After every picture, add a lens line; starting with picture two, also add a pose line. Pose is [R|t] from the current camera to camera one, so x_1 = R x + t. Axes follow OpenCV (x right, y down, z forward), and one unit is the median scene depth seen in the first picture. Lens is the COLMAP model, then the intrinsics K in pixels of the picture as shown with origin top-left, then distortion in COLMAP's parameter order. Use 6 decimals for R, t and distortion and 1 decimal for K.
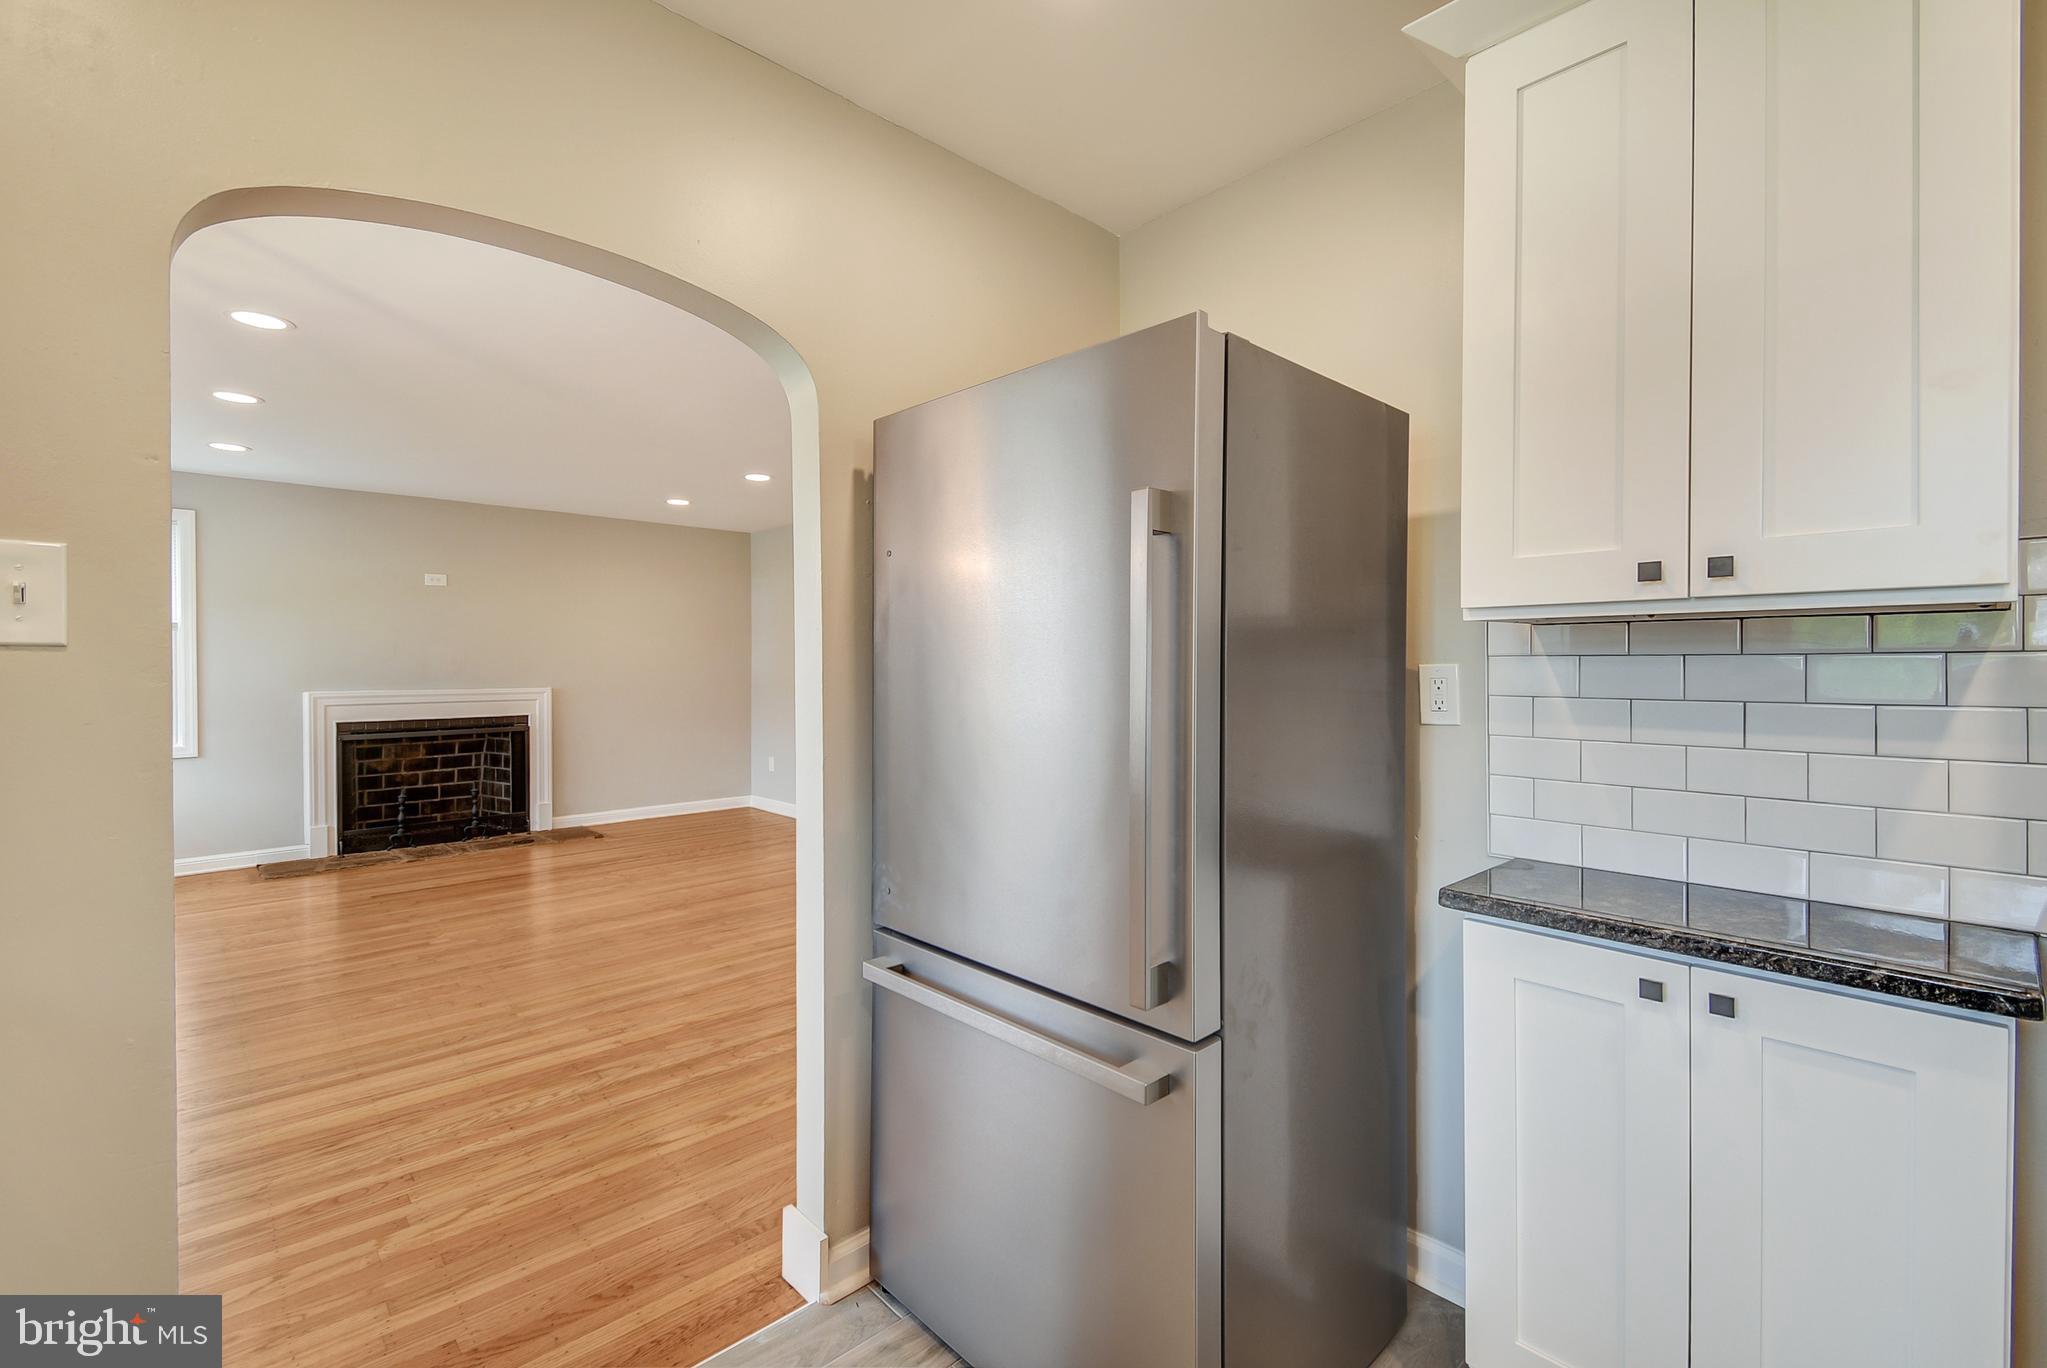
lens RADIAL K [[905.5, 0, 1026.4], [0, 905.5, 671.8], [0, 0, 1]] dist [0.048805, -0.021354]
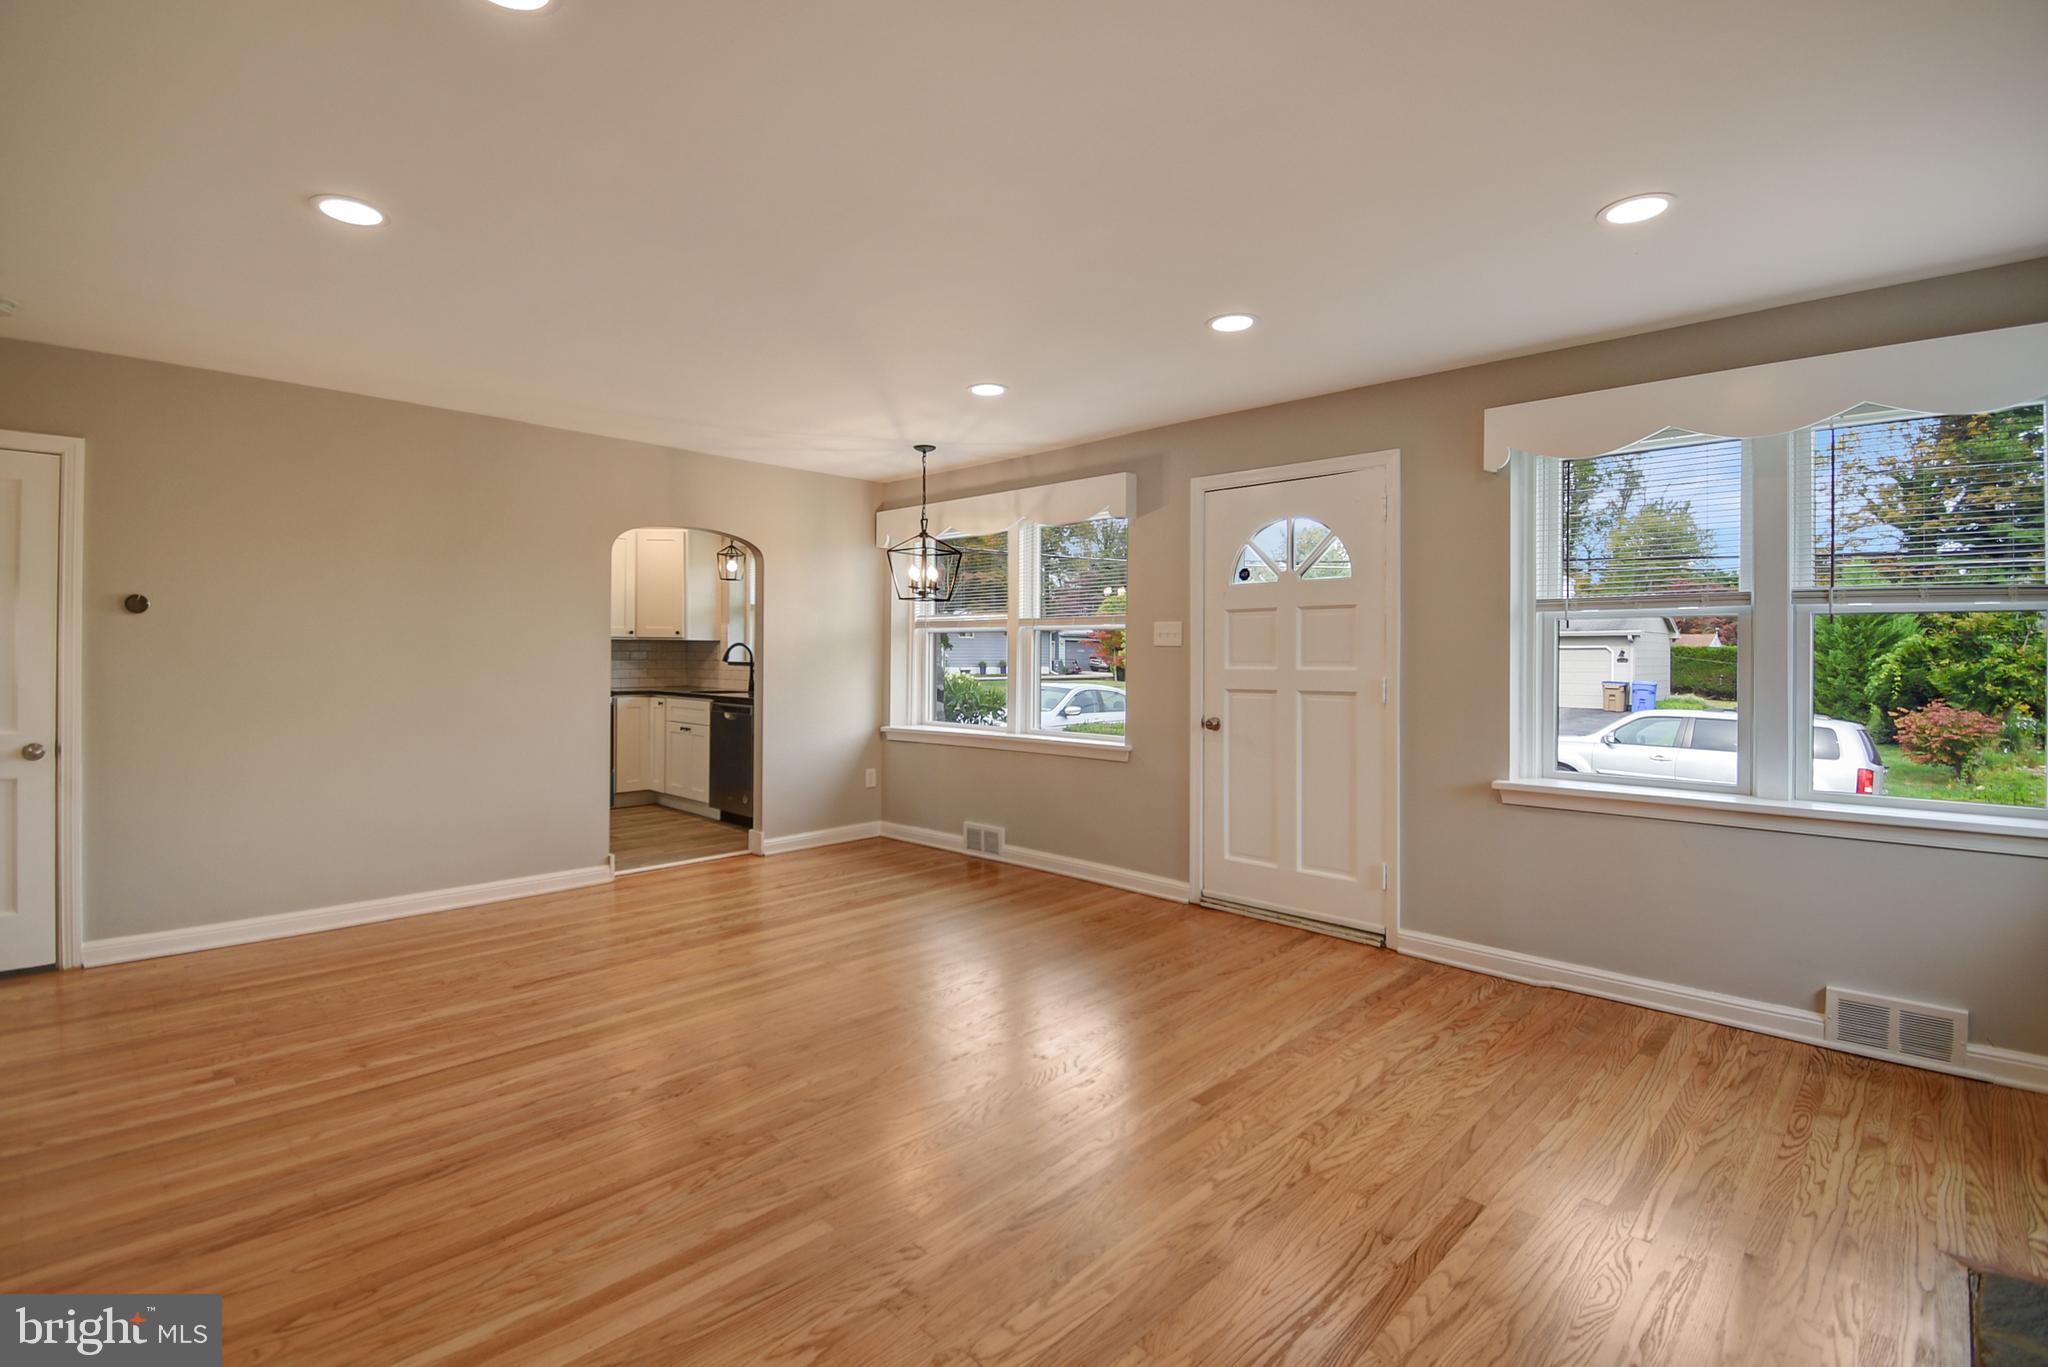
lens RADIAL K [[936.0, 0, 1046.6], [0, 936.0, 654.1], [0, 0, 1]] dist [0.019123, -0.022984]
pose [[-0.996973, -0.003961, -0.077654, -0.370401], [-0.004904, 0.999917, 0.011948, -0.006504], [0.077600, 0.012293, -0.996909, 1.087055]]
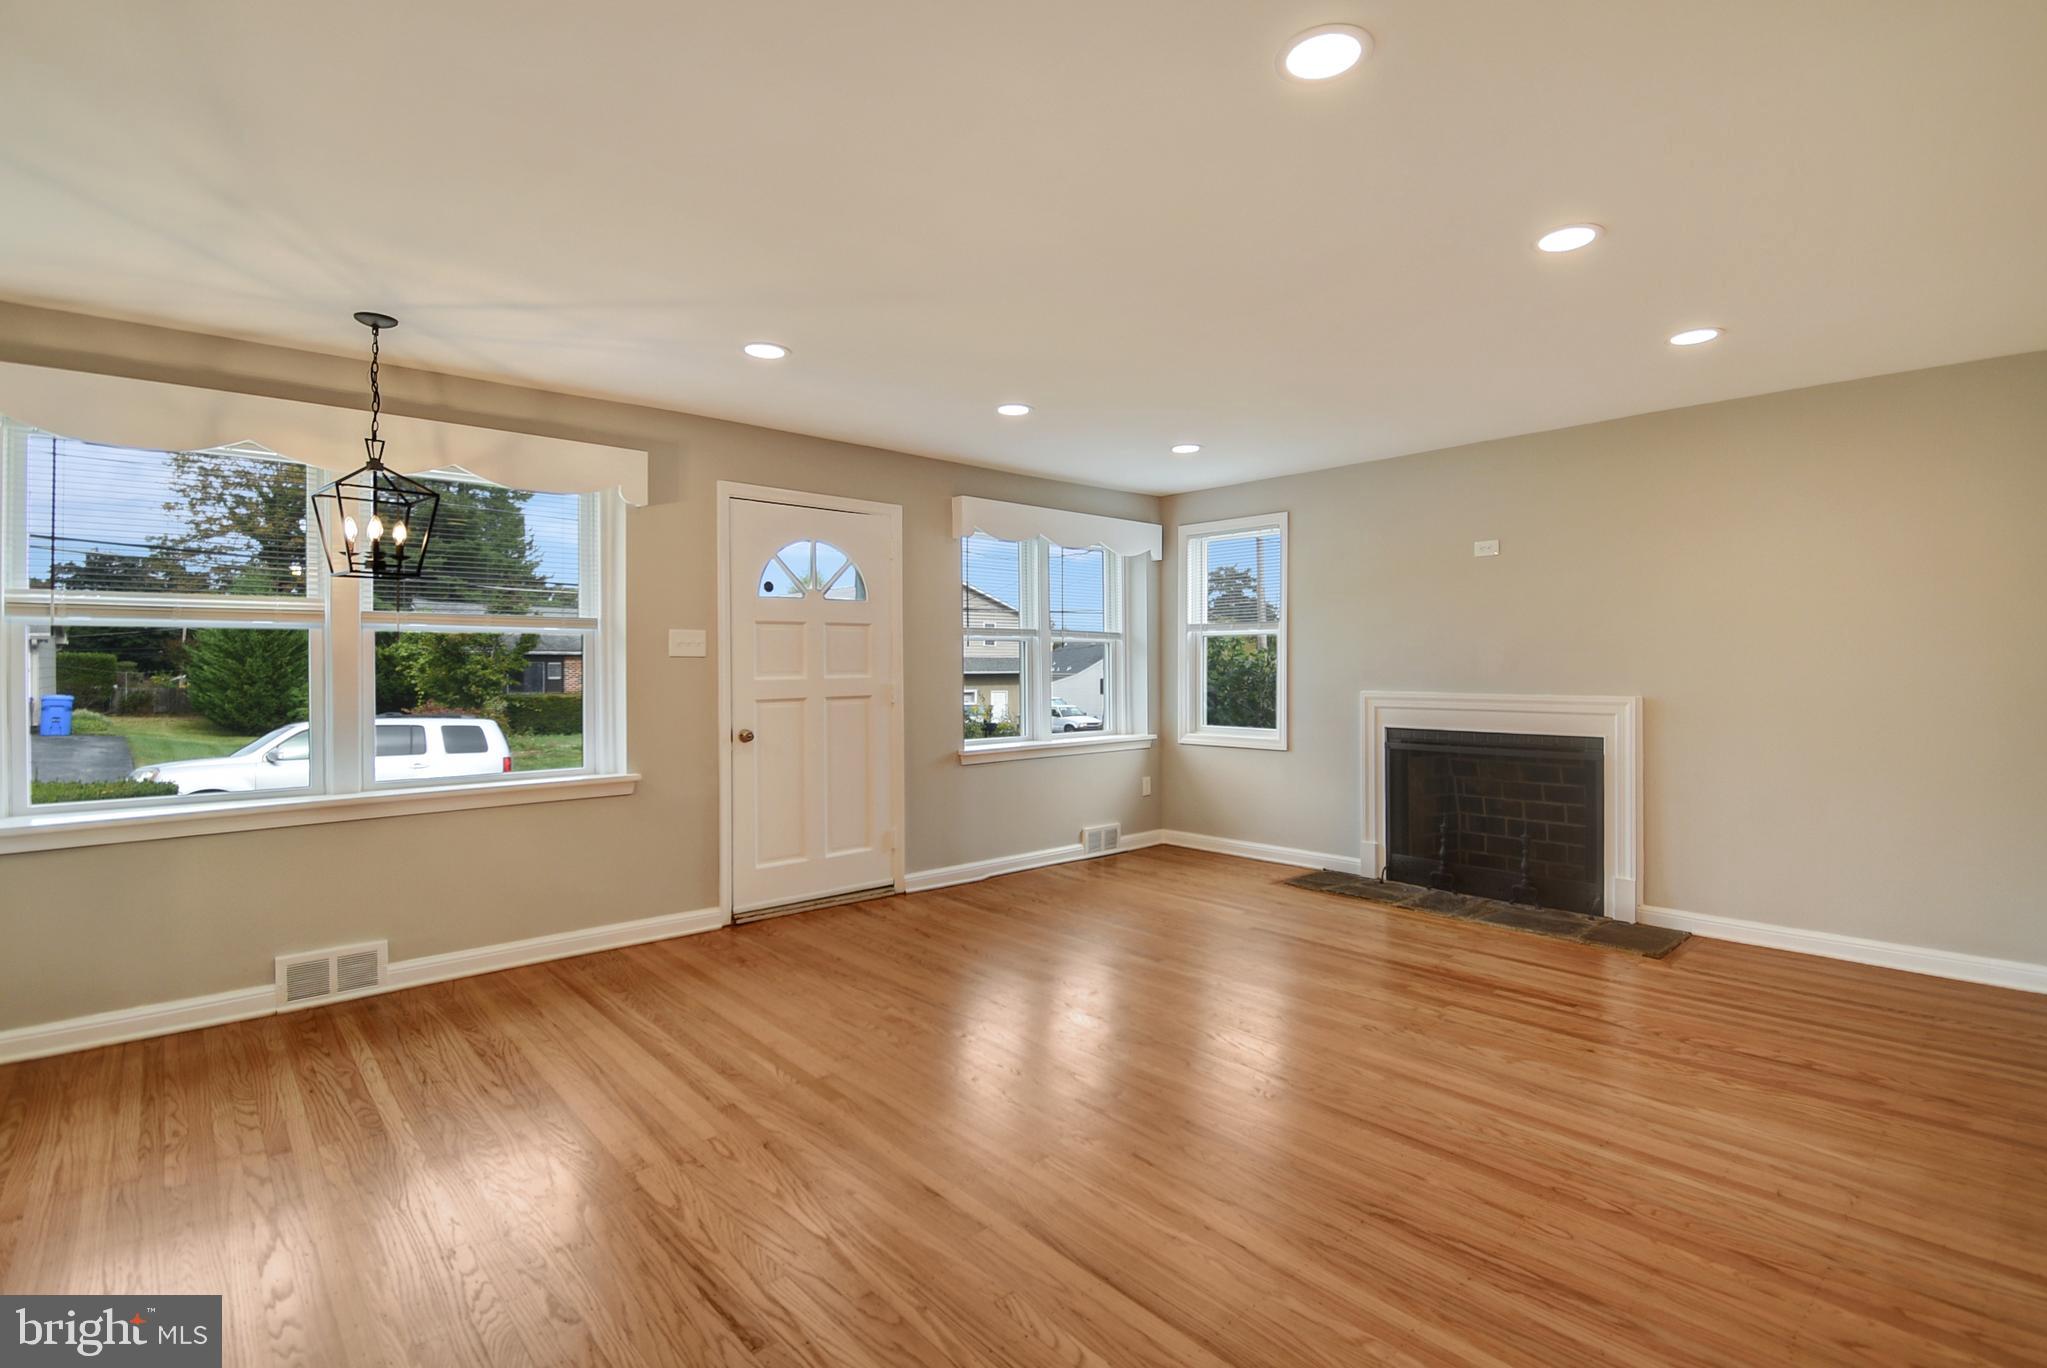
lens RADIAL K [[949.6, 0, 1022.2], [0, 949.6, 670.0], [0, 0, 1]] dist [0.022903, -0.026120]
pose [[-0.021819, 0.007823, -0.999731, 0.146270], [-0.009243, 0.999925, 0.008026, -0.002664], [0.999719, 0.009416, -0.021745, 0.619321]]
